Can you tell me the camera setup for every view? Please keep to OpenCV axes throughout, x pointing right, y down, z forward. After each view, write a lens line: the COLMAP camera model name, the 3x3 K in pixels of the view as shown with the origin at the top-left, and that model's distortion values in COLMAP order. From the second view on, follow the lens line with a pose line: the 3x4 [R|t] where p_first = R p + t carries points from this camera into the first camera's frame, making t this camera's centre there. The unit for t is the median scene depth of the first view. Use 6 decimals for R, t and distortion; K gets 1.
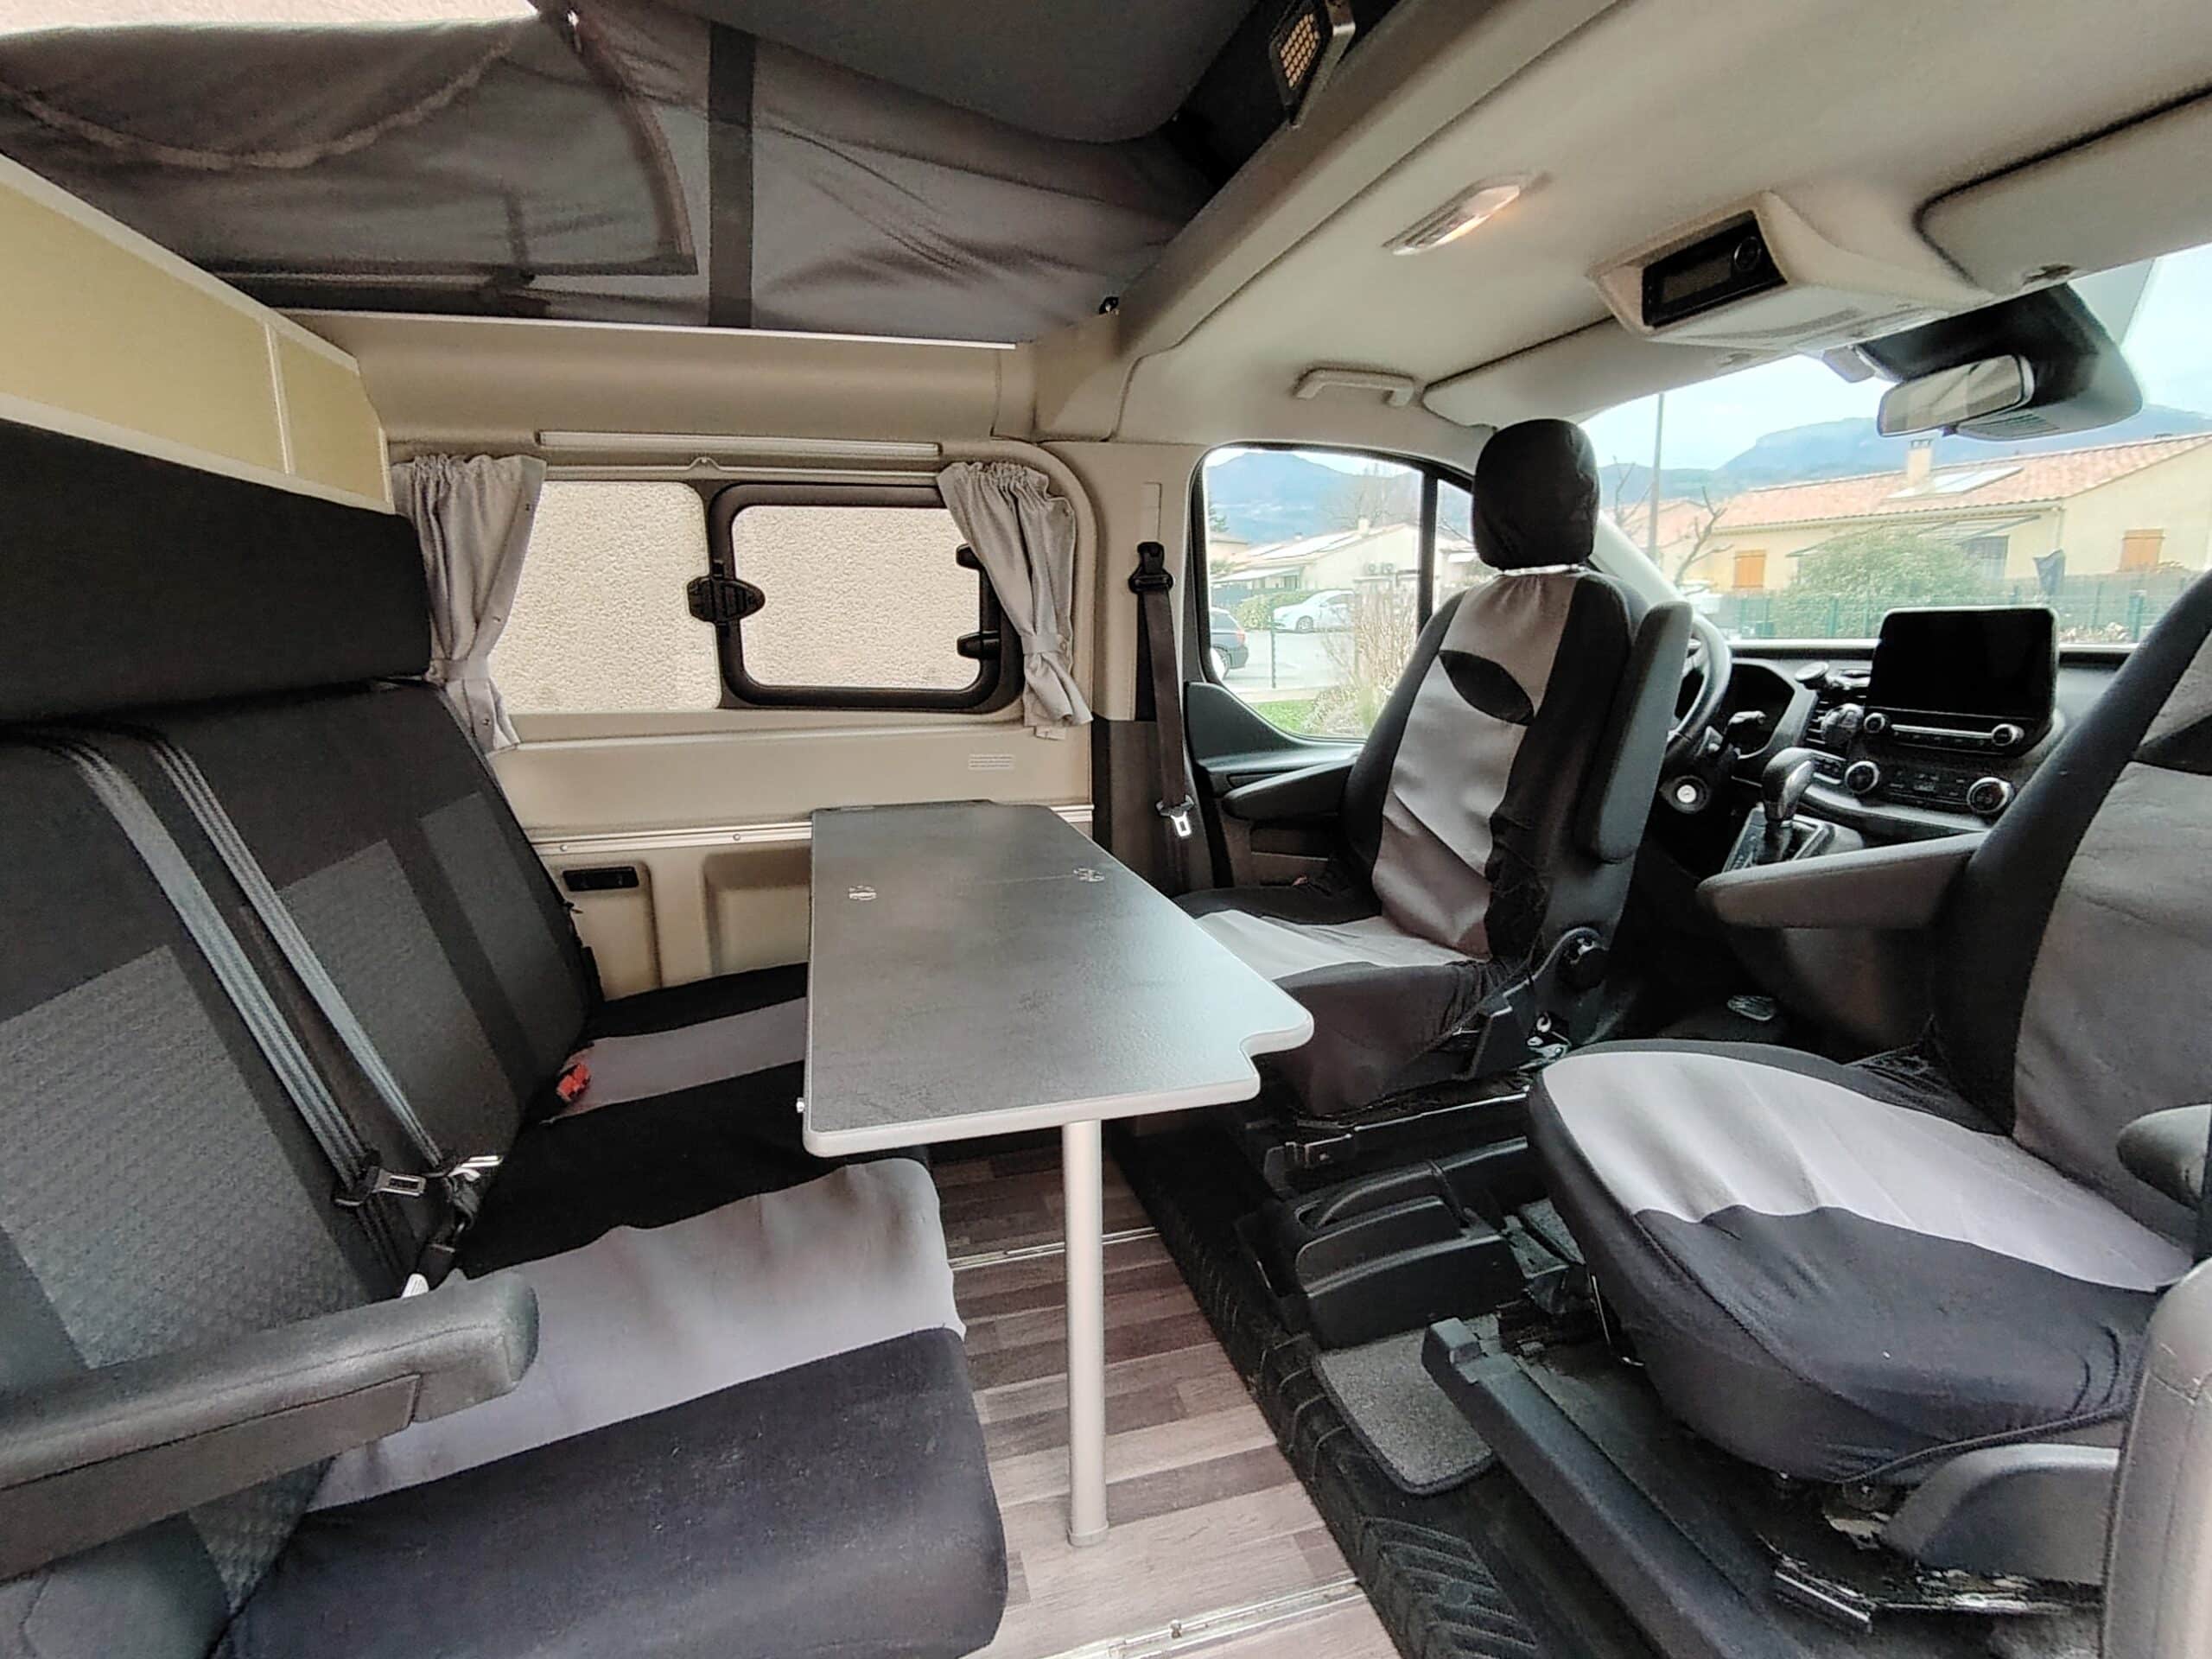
lens RADIAL K [[1056.3, 0, 1100.0], [0, 1056.3, 828.9], [0, 0, 1]] dist [-0.018351, 0.003778]
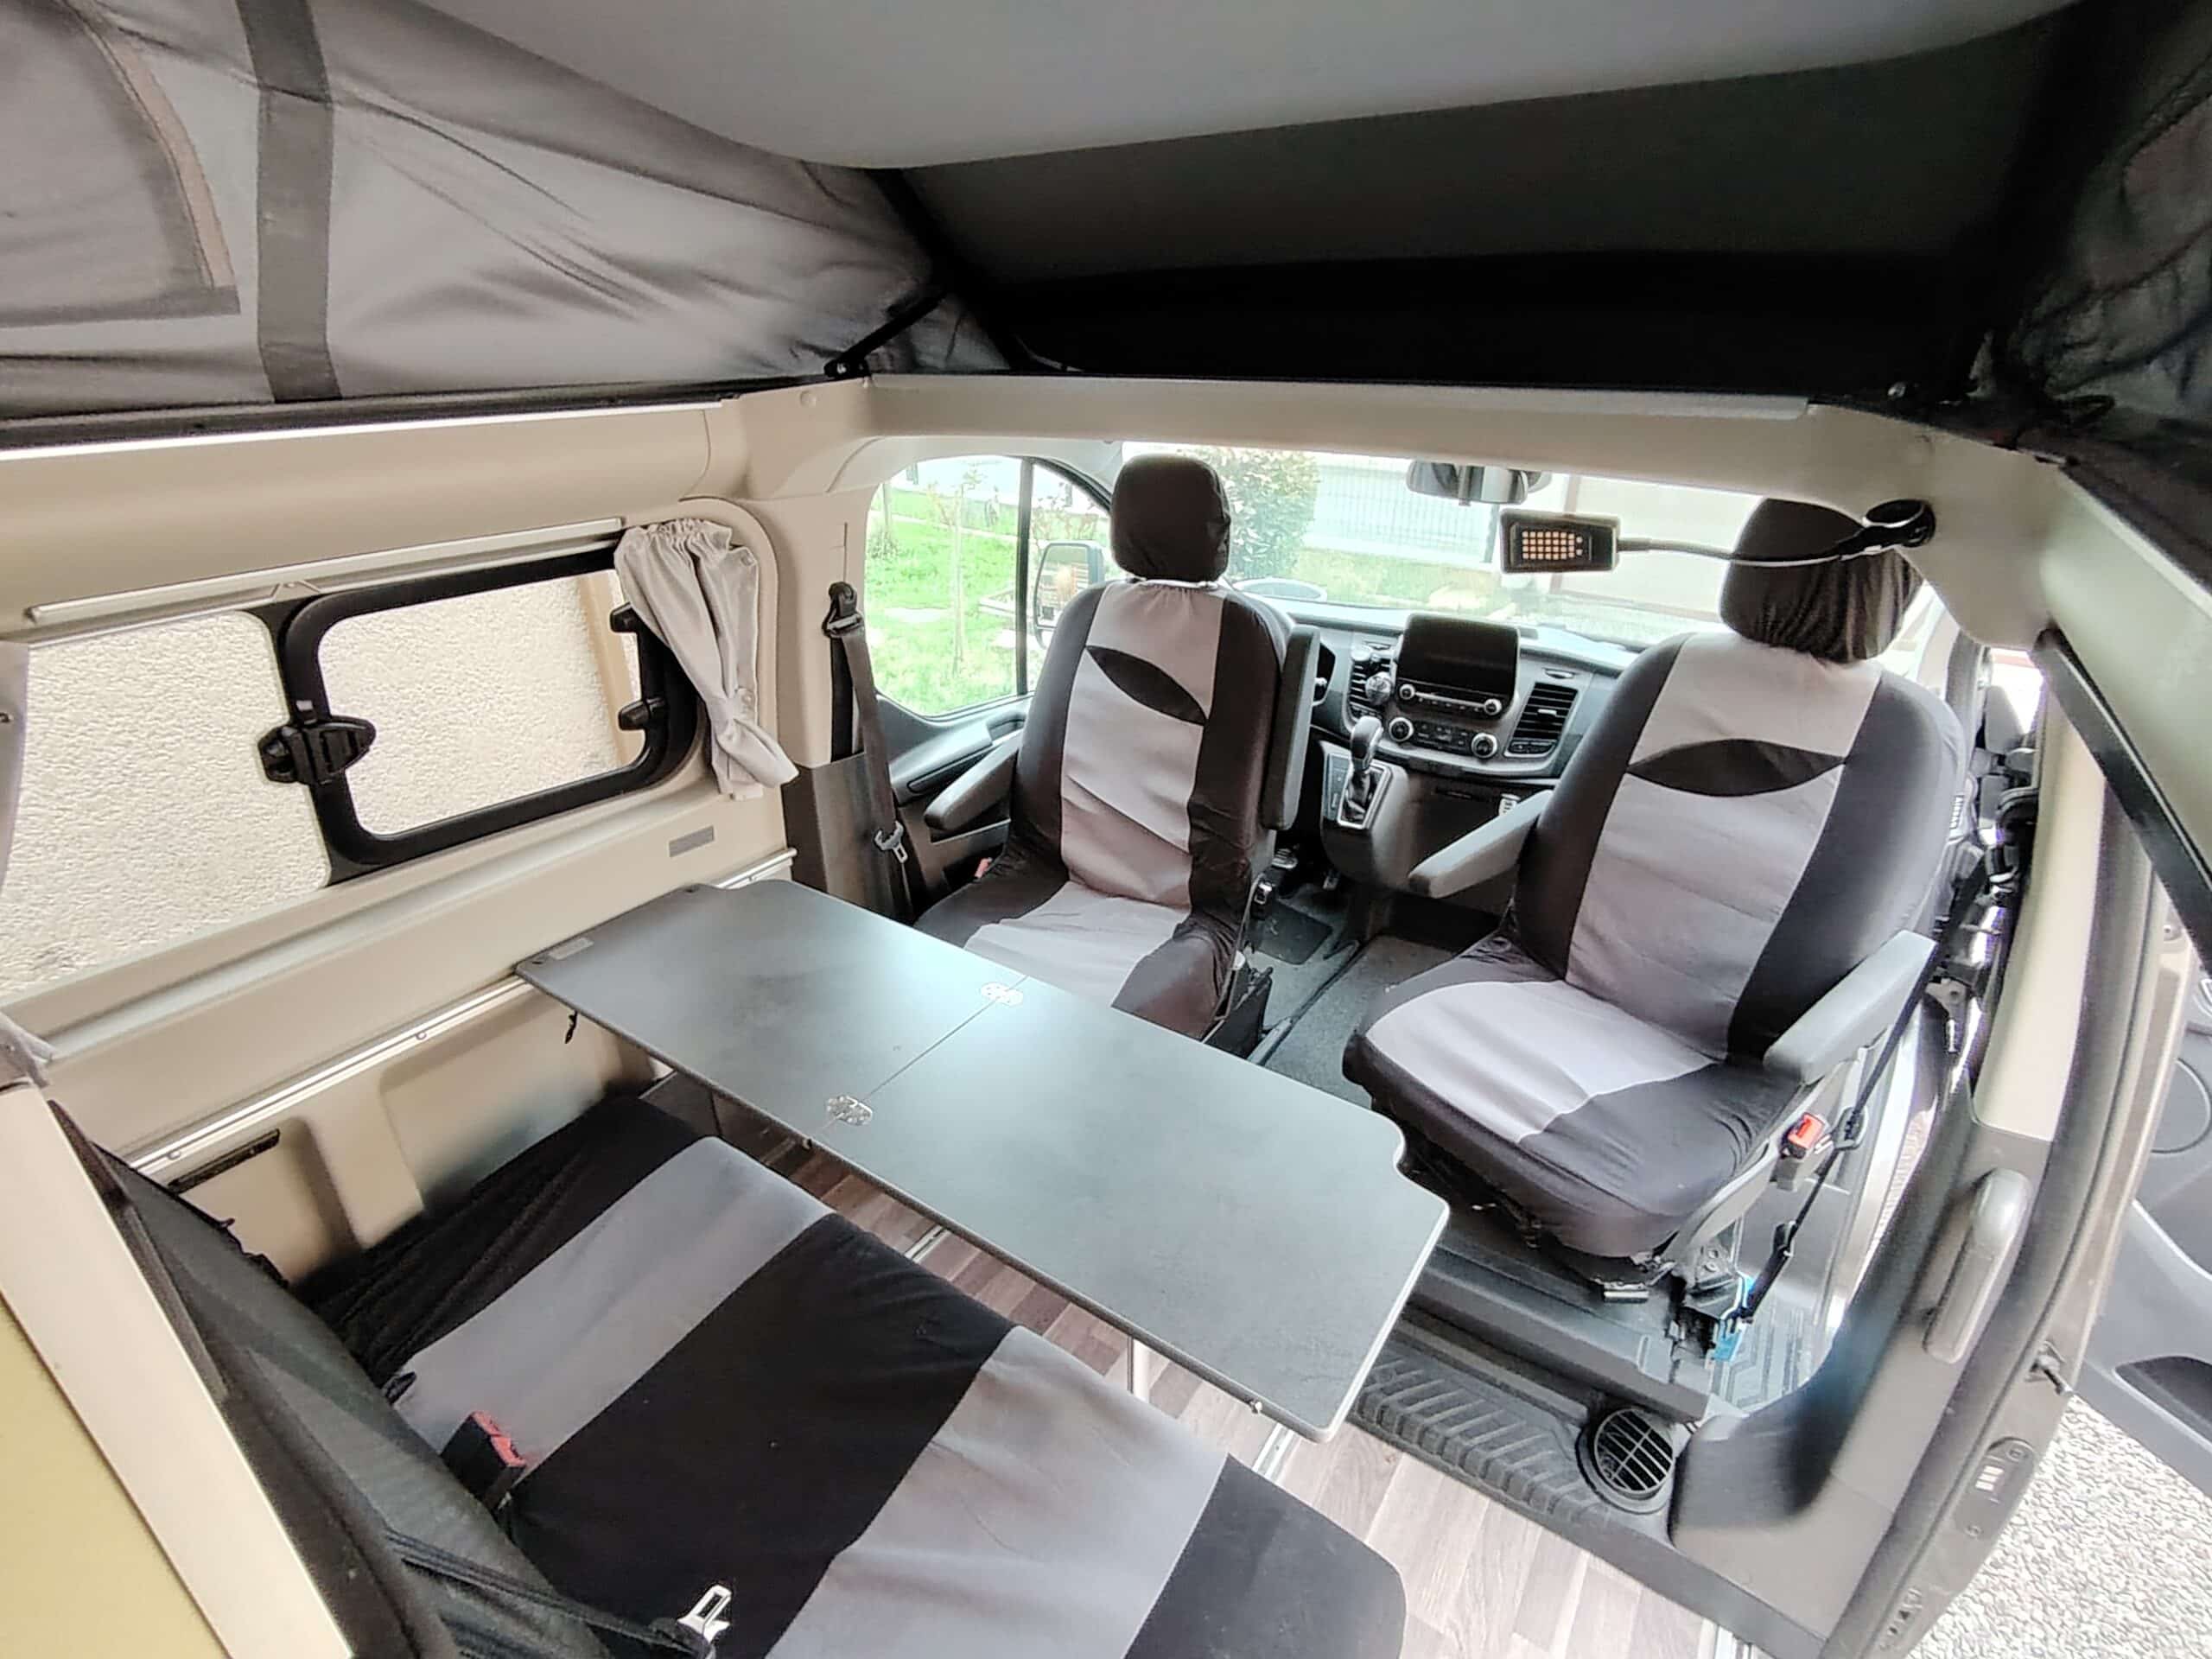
lens RADIAL K [[1056.3, 0, 1099.3], [0, 1056.3, 822.9], [0, 0, 1]] dist [-0.018351, 0.003778]
pose [[0.756071, -0.268400, 0.596924, -0.428203], [0.117426, 0.952875, 0.279716, -0.332586], [-0.643870, -0.141390, 0.751958, 0.133088]]
